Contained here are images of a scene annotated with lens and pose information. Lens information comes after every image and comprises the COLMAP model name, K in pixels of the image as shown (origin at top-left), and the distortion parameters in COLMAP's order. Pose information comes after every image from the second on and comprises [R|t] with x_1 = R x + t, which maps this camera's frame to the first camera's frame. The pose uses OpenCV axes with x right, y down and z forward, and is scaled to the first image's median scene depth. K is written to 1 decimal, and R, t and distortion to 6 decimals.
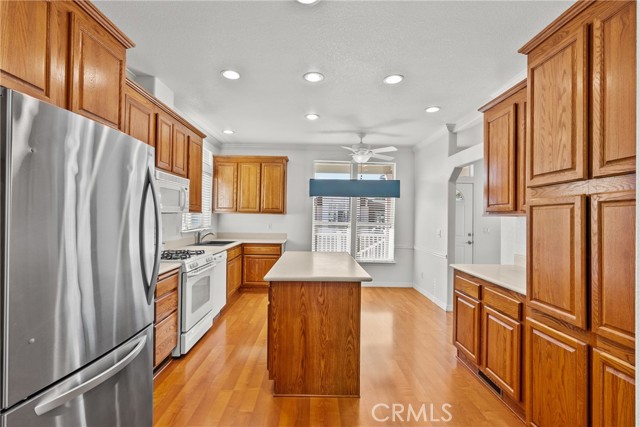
lens RADIAL K [[298.6, 0, 315.8], [0, 298.6, 215.7], [0, 0, 1]] dist [-0.007047, 0.005826]
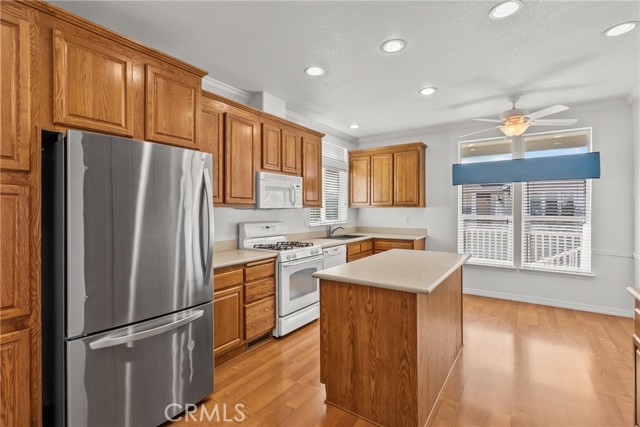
lens RADIAL K [[298.6, 0, 315.8], [0, 298.6, 210.1], [0, 0, 1]] dist [-0.007047, 0.005826]
pose [[0.806426, -0.017152, -0.591086, 0.225335], [0.016718, 0.999841, -0.006204, 0.005139], [0.591099, -0.004879, 0.806584, 0.130232]]
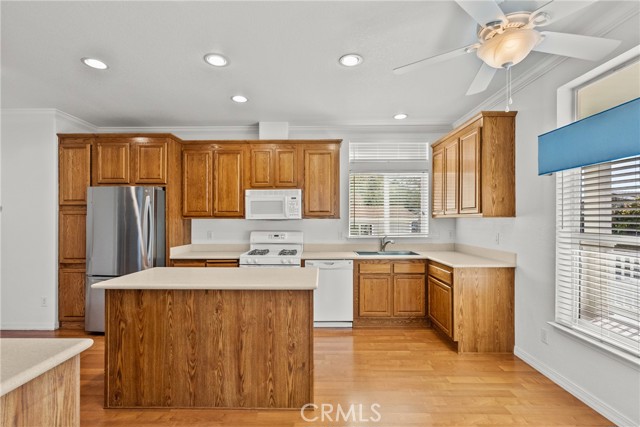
lens RADIAL K [[298.6, 0, 319.0], [0, 298.6, 217.1], [0, 0, 1]] dist [-0.007047, 0.005826]
pose [[-0.029985, -0.024922, -0.999240, 0.604169], [0.004483, 0.999676, -0.025067, 0.010719], [0.999540, -0.005231, -0.029864, 0.945244]]
